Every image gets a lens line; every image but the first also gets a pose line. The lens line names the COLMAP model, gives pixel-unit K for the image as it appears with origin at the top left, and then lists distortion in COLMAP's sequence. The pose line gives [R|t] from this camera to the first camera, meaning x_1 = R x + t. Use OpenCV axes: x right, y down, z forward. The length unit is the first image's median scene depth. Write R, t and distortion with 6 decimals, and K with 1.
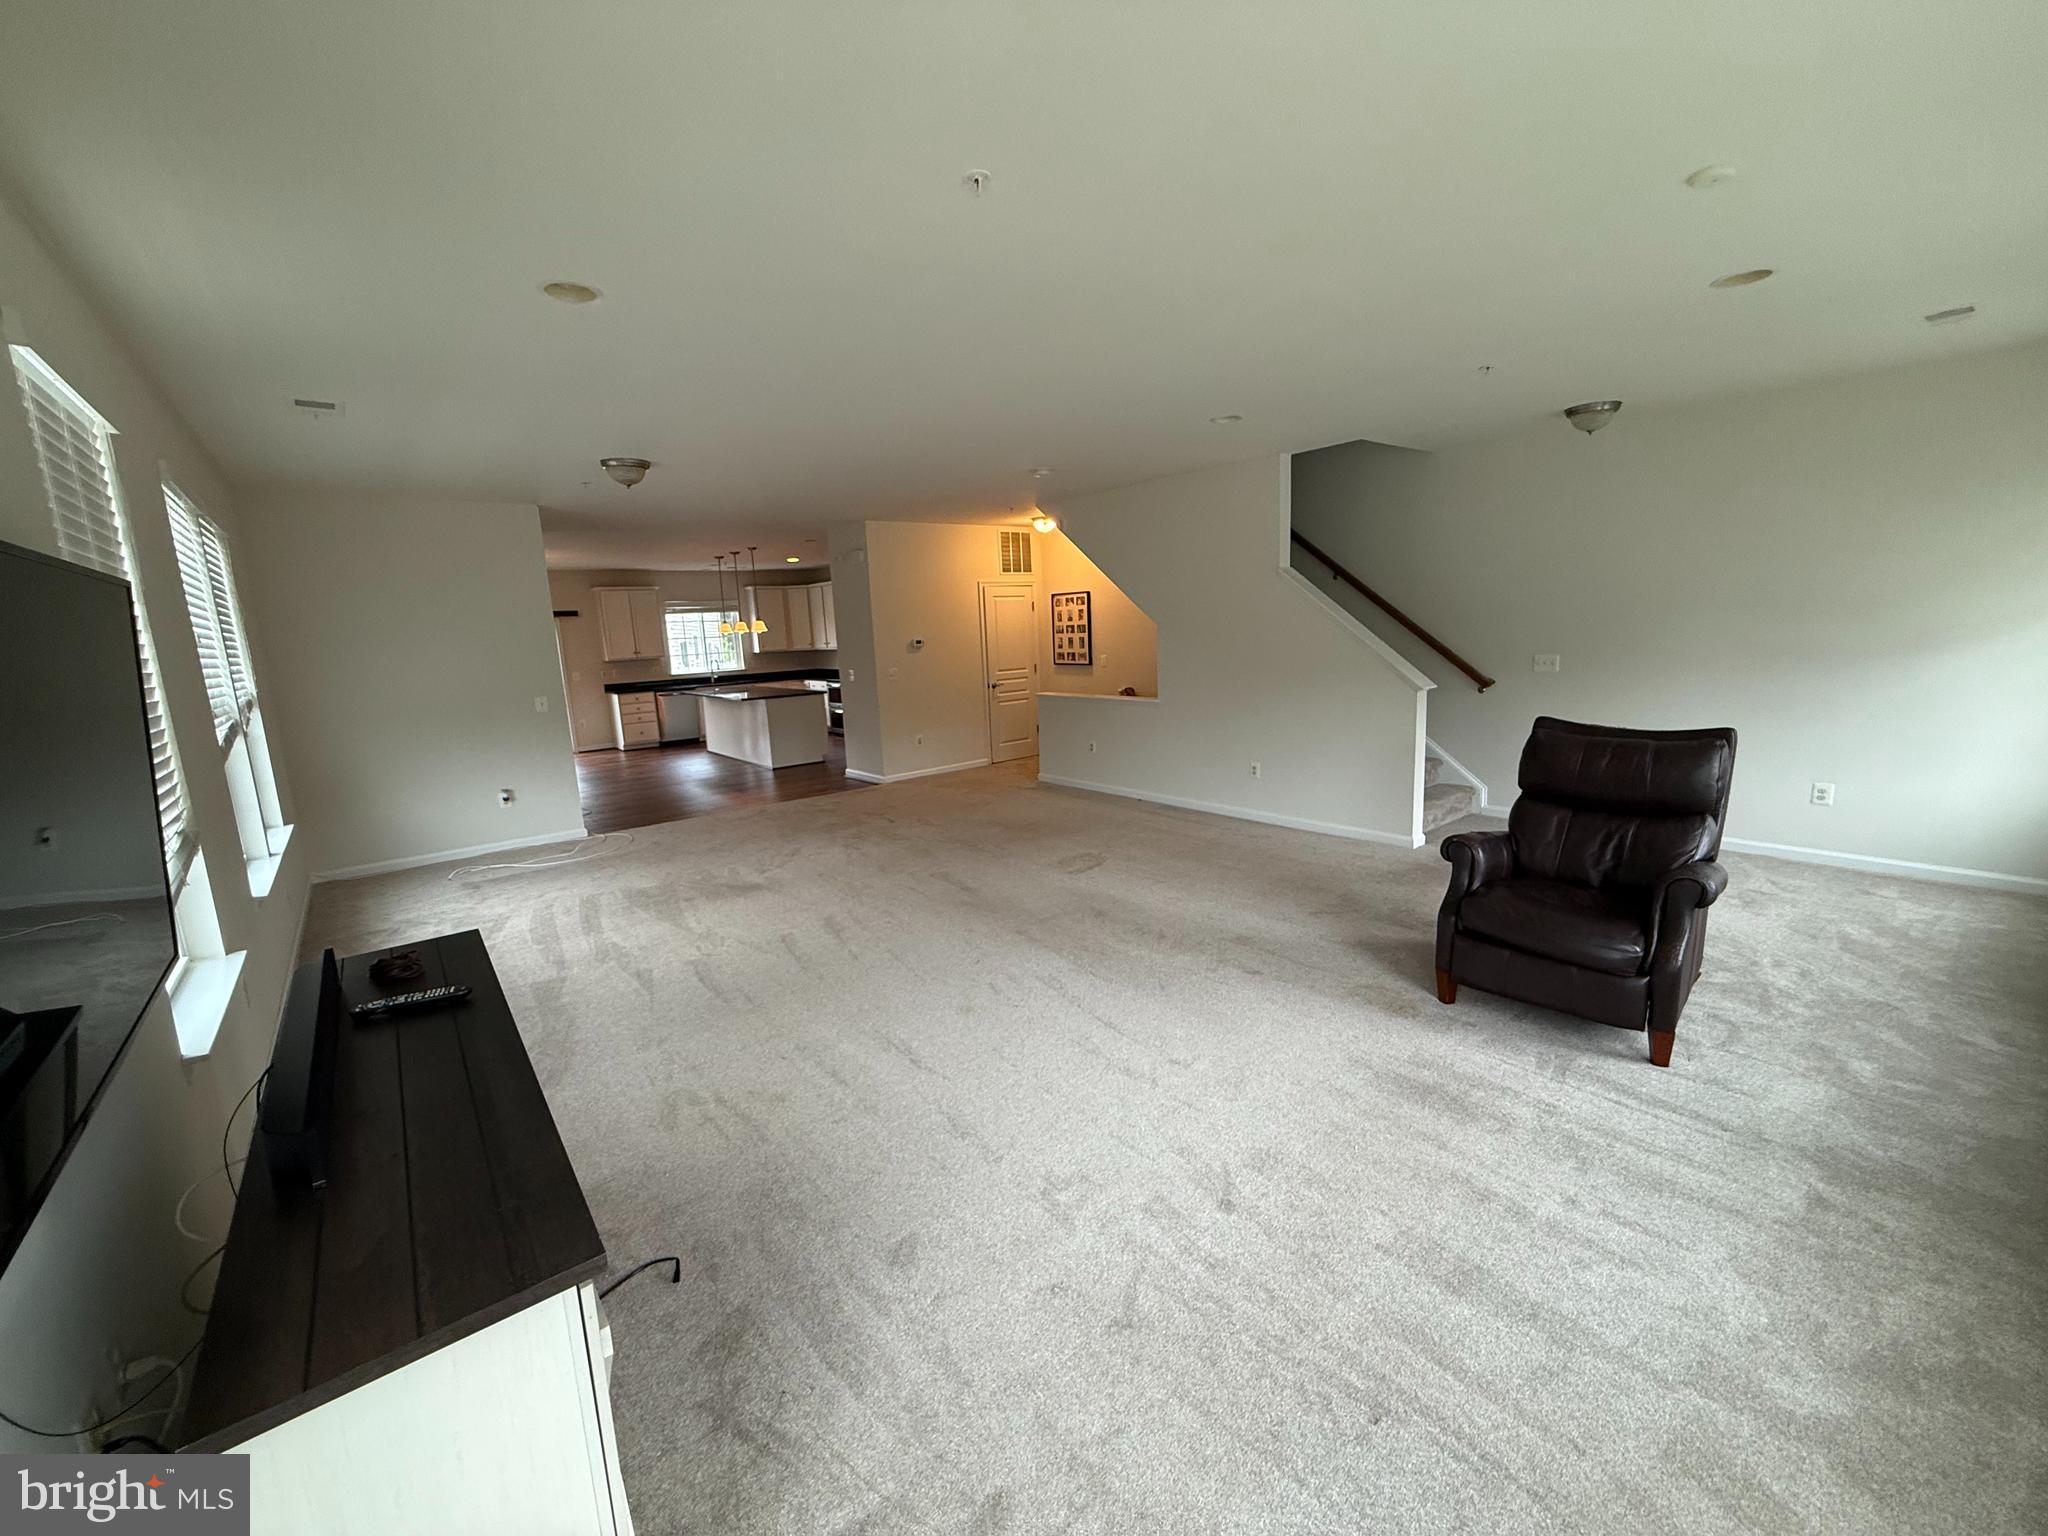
lens RADIAL K [[816.2, 0, 1023.1], [0, 816.2, 764.3], [0, 0, 1]] dist [0.000735, 0.000561]
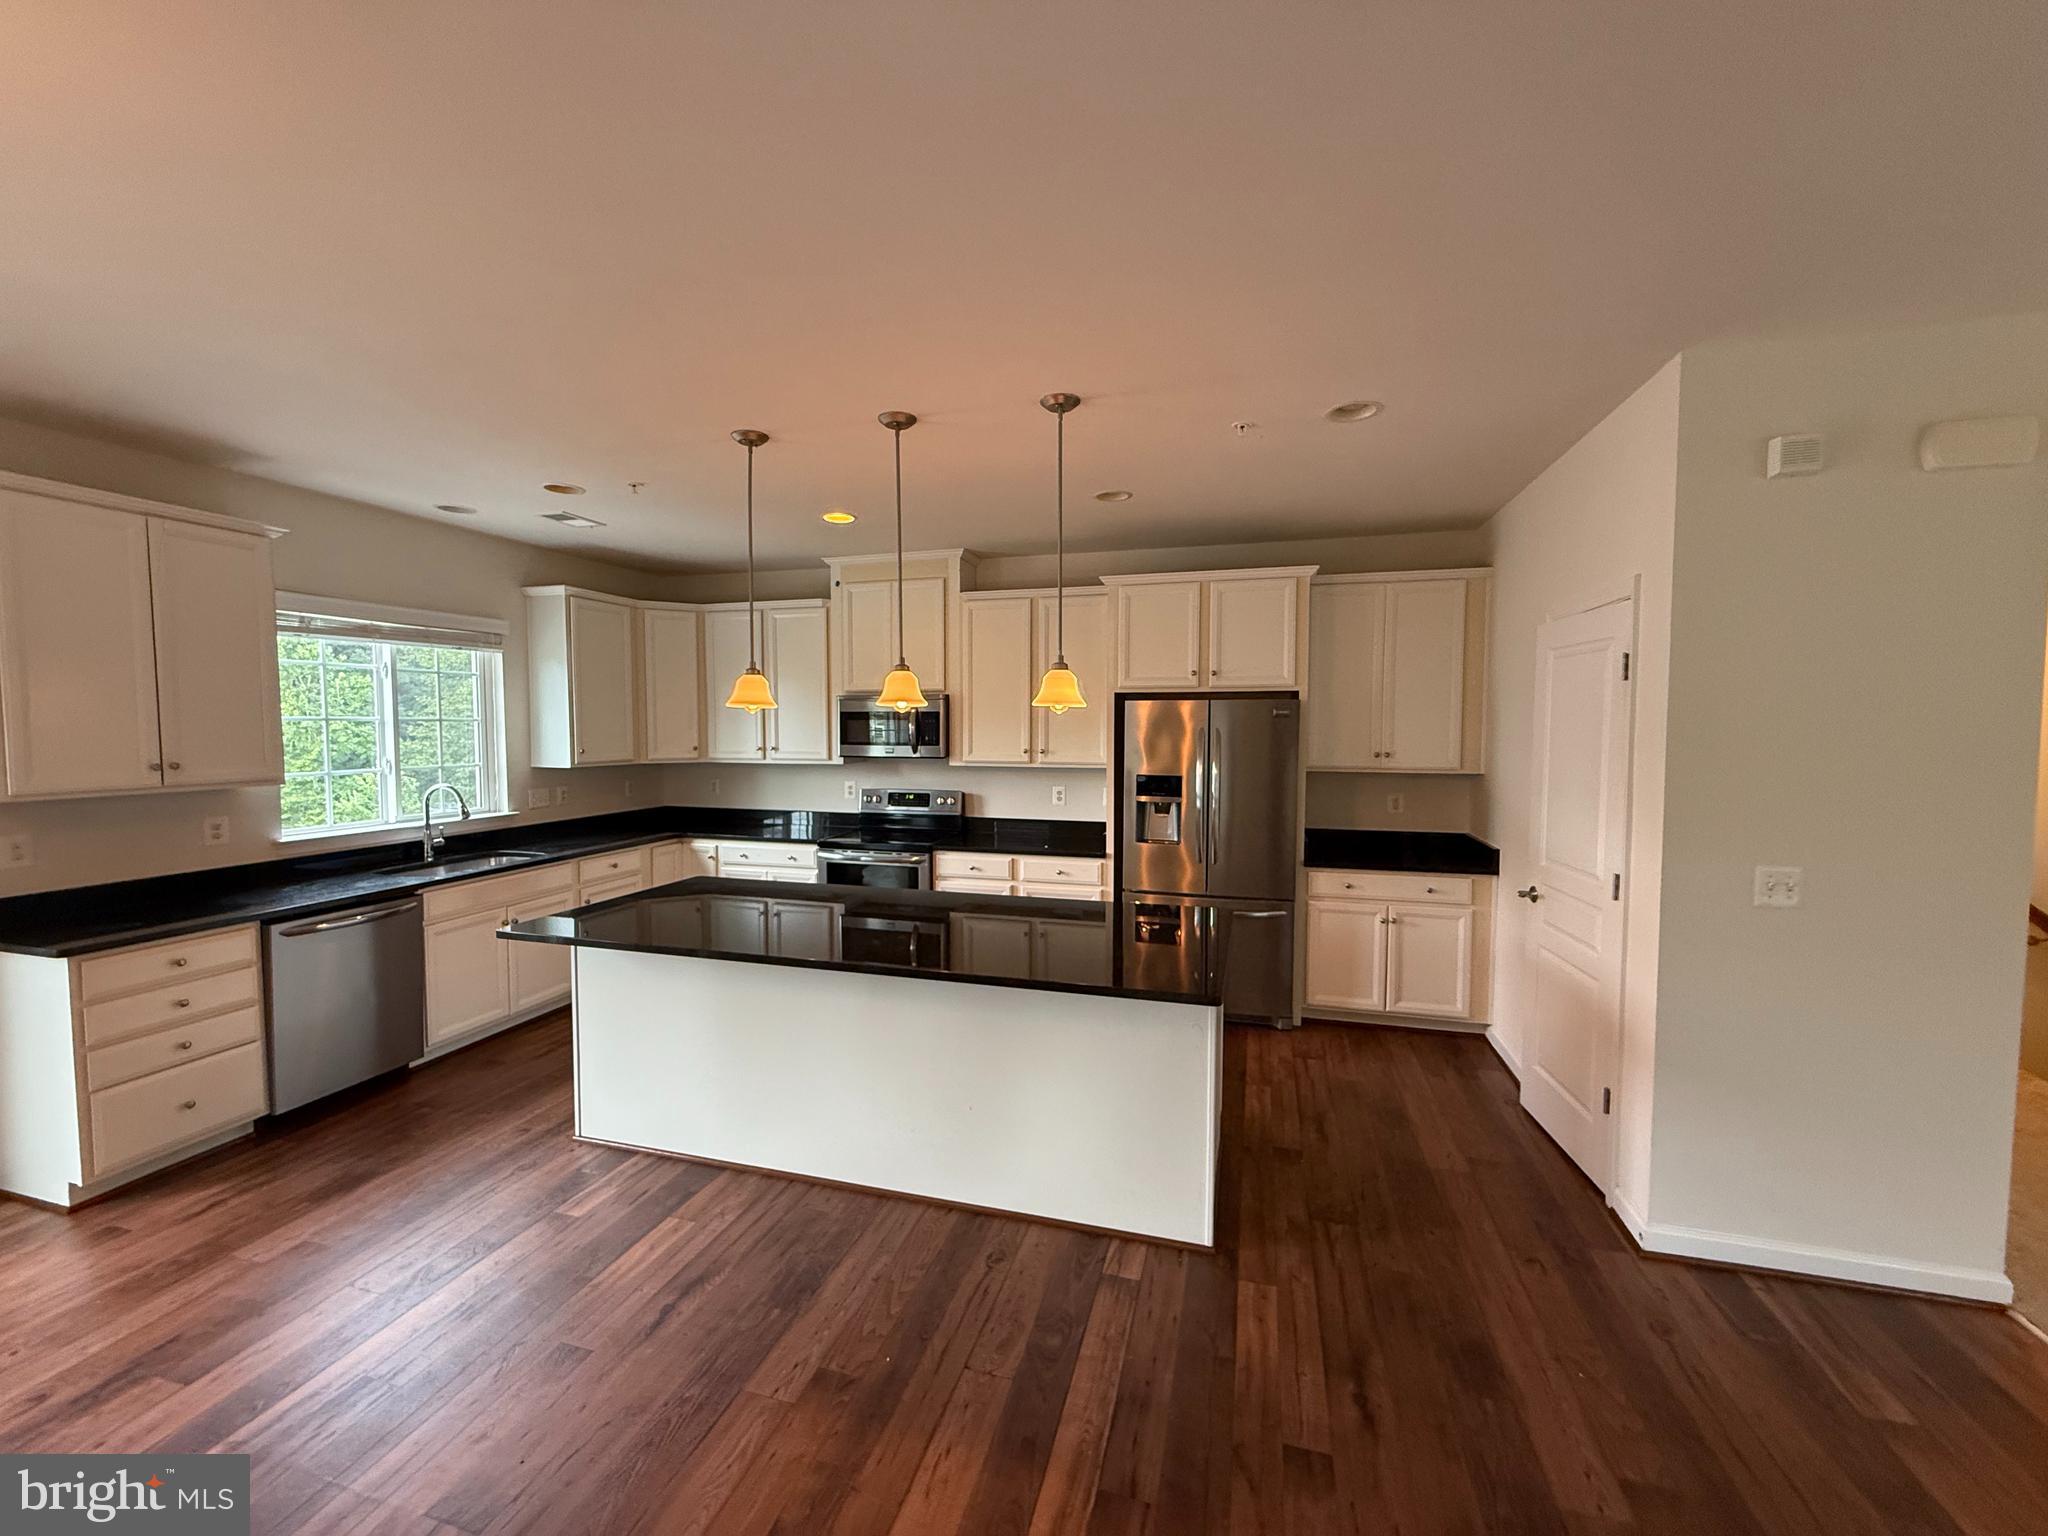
lens RADIAL K [[816.2, 0, 1021.8], [0, 816.2, 763.2], [0, 0, 1]] dist [0.000735, 0.000561]
pose [[0.817176, 0.014022, 0.576217, -0.392704], [0.064108, 0.991290, -0.115039, -0.090244], [-0.572811, 0.130948, 0.809160, 0.636452]]
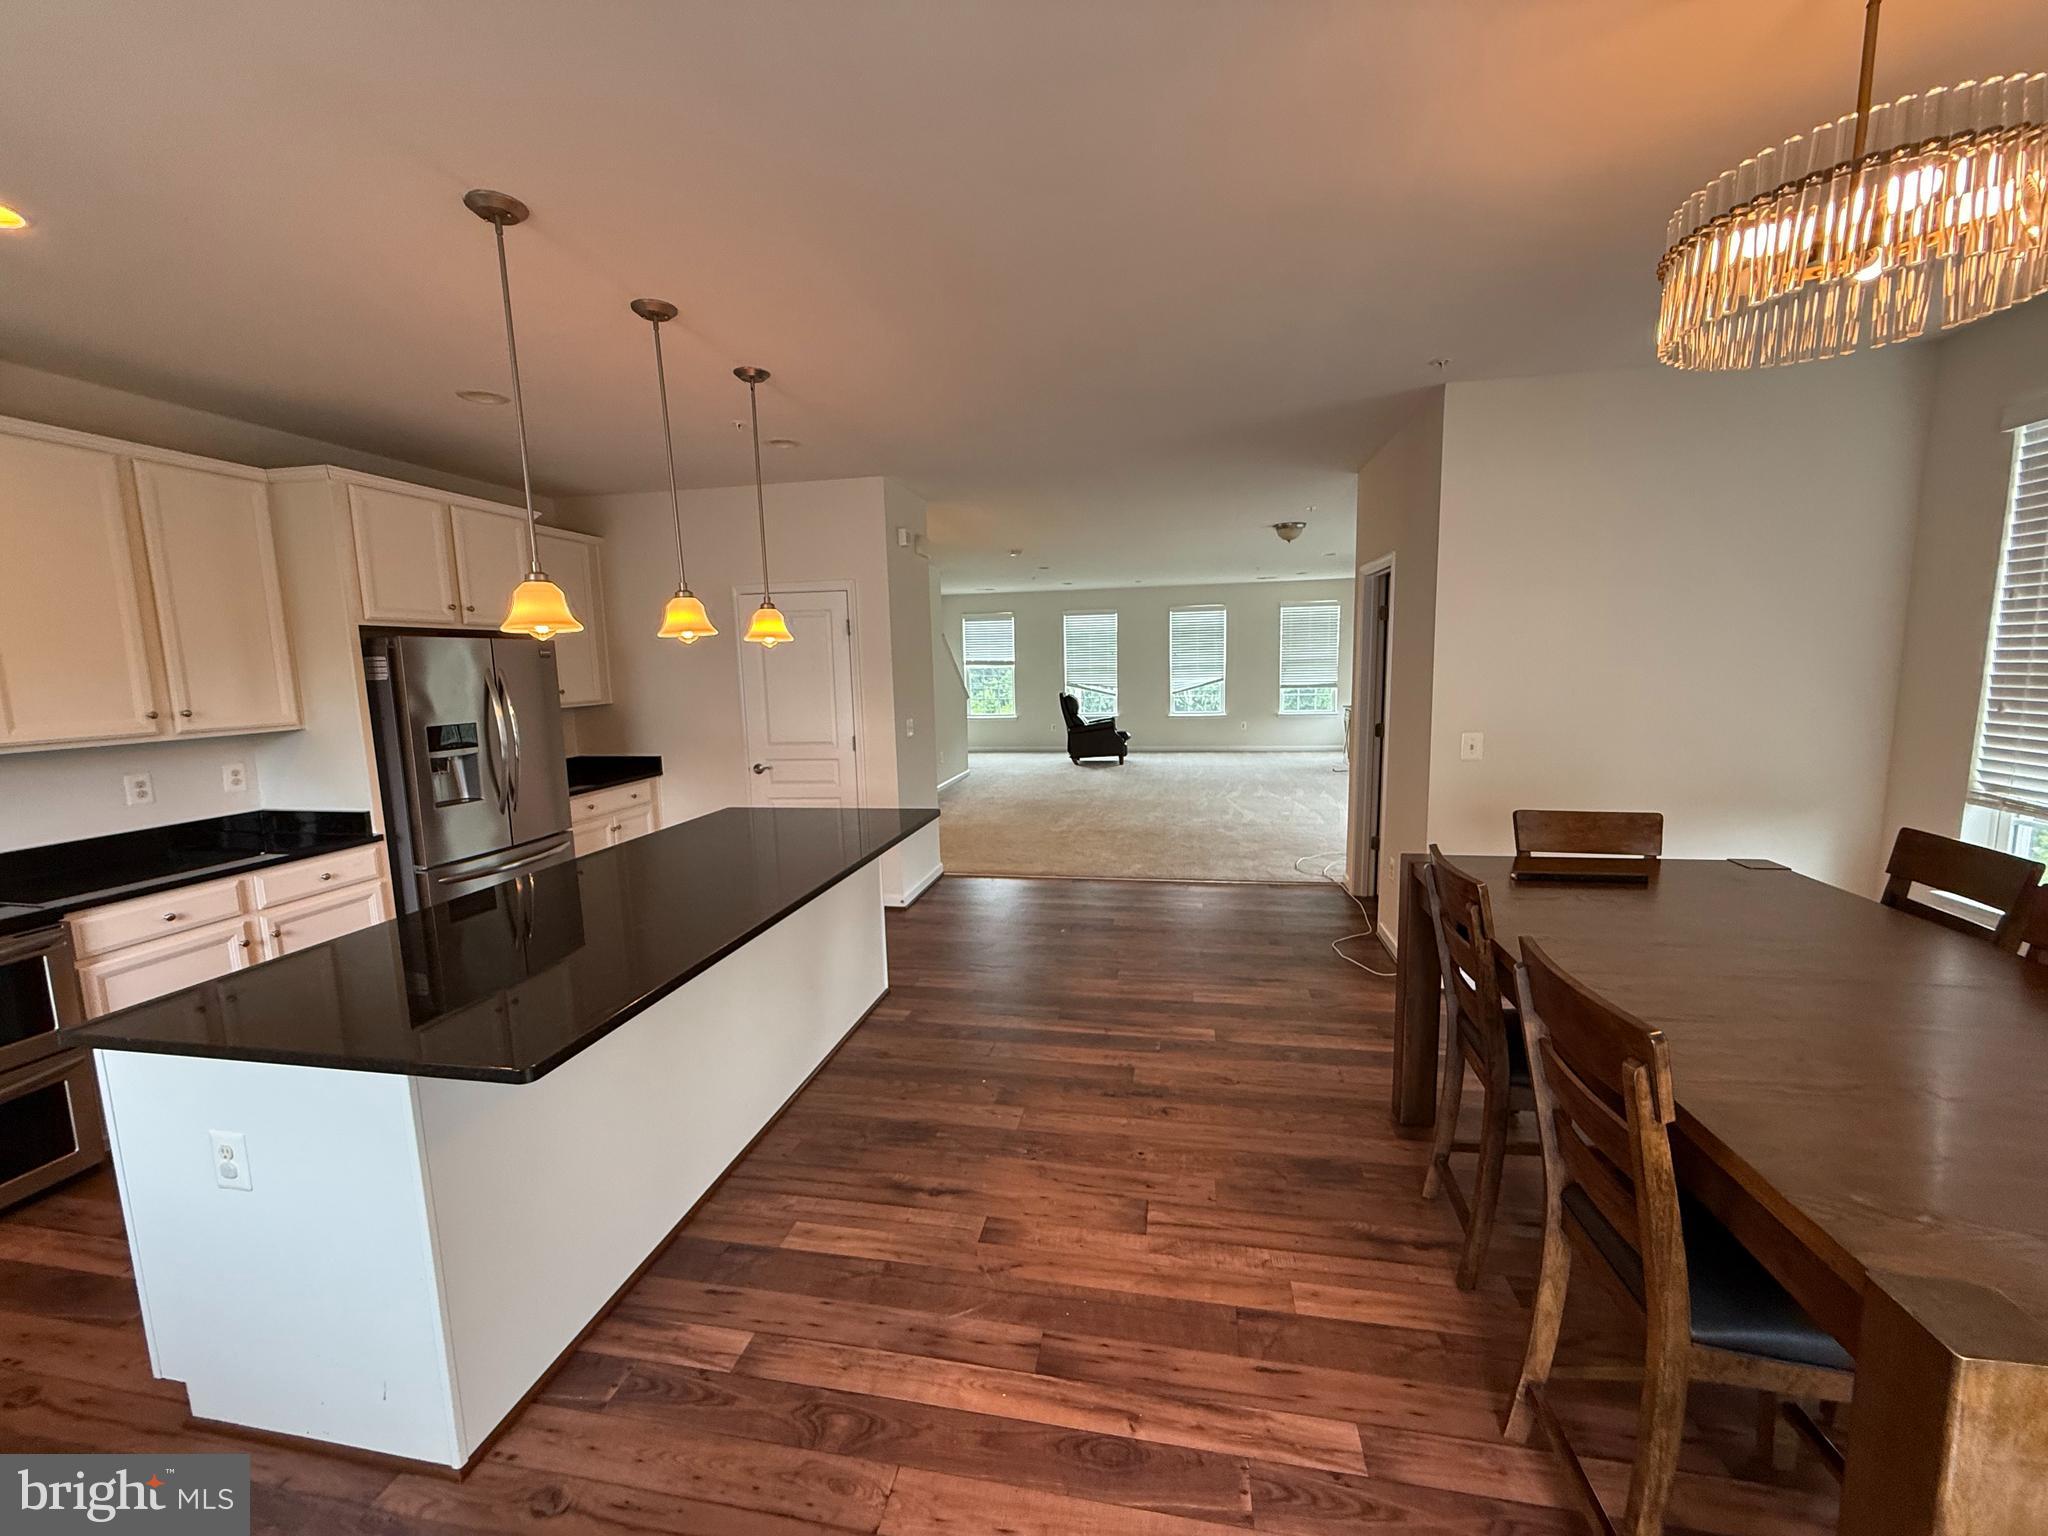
lens RADIAL K [[816.2, 0, 1013.2], [0, 816.2, 771.2], [0, 0, 1]] dist [0.000735, 0.000561]
pose [[-0.639939, -0.048796, 0.766875, -0.504798], [0.178370, 0.961290, 0.210013, -0.130412], [-0.747437, 0.271183, -0.606463, 0.911436]]
